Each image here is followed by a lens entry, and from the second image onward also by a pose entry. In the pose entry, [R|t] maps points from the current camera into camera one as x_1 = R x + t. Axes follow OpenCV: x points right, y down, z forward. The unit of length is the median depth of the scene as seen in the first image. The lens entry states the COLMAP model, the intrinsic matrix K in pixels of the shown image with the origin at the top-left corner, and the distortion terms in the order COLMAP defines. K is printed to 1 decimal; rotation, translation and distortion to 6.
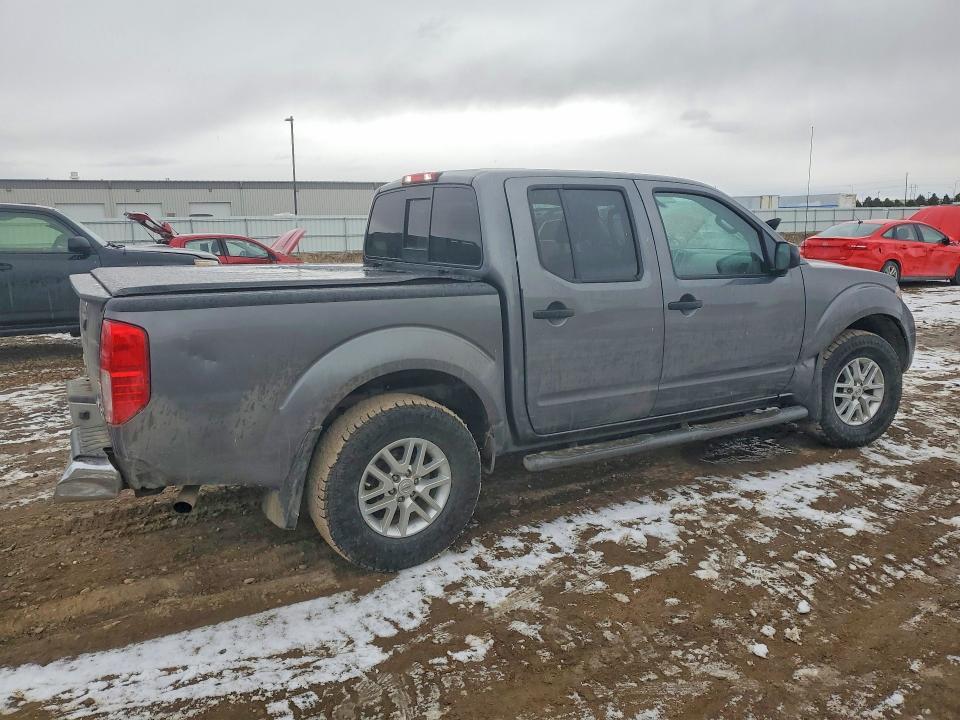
lens RADIAL K [[787.2, 0, 459.0], [0, 787.2, 360.9], [0, 0, 1]] dist [0.005000, 0.004865]
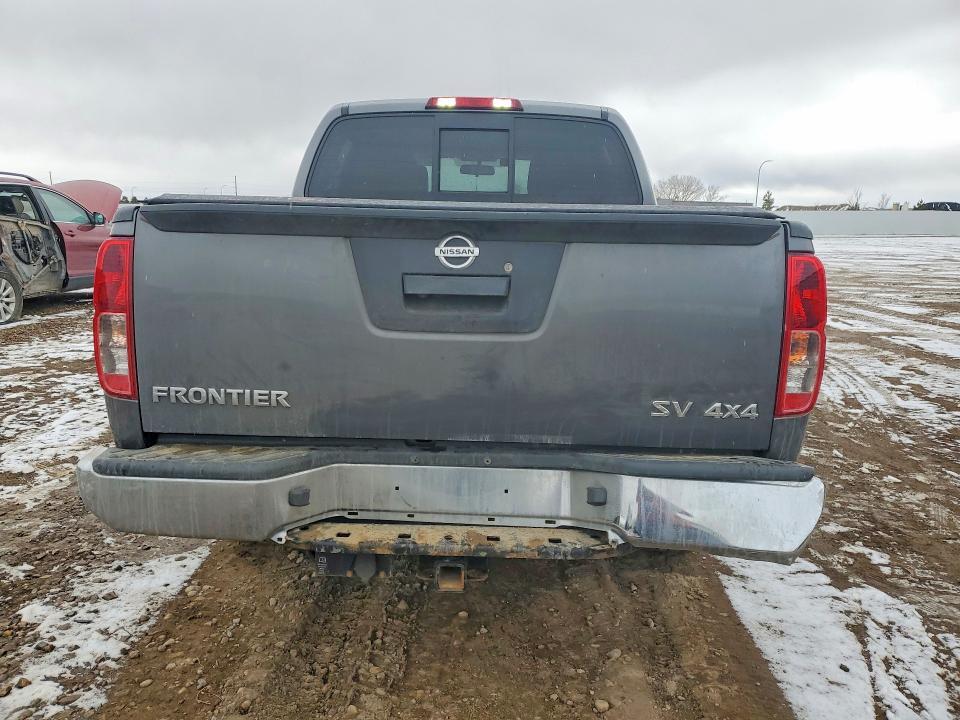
lens RADIAL K [[787.2, 0, 459.0], [0, 787.2, 360.9], [0, 0, 1]] dist [0.005000, 0.004865]
pose [[0.490605, -0.129832, 0.861655, -1.125045], [0.141711, 0.987562, 0.068117, -0.041387], [-0.859782, 0.088688, 0.502902, 0.904977]]
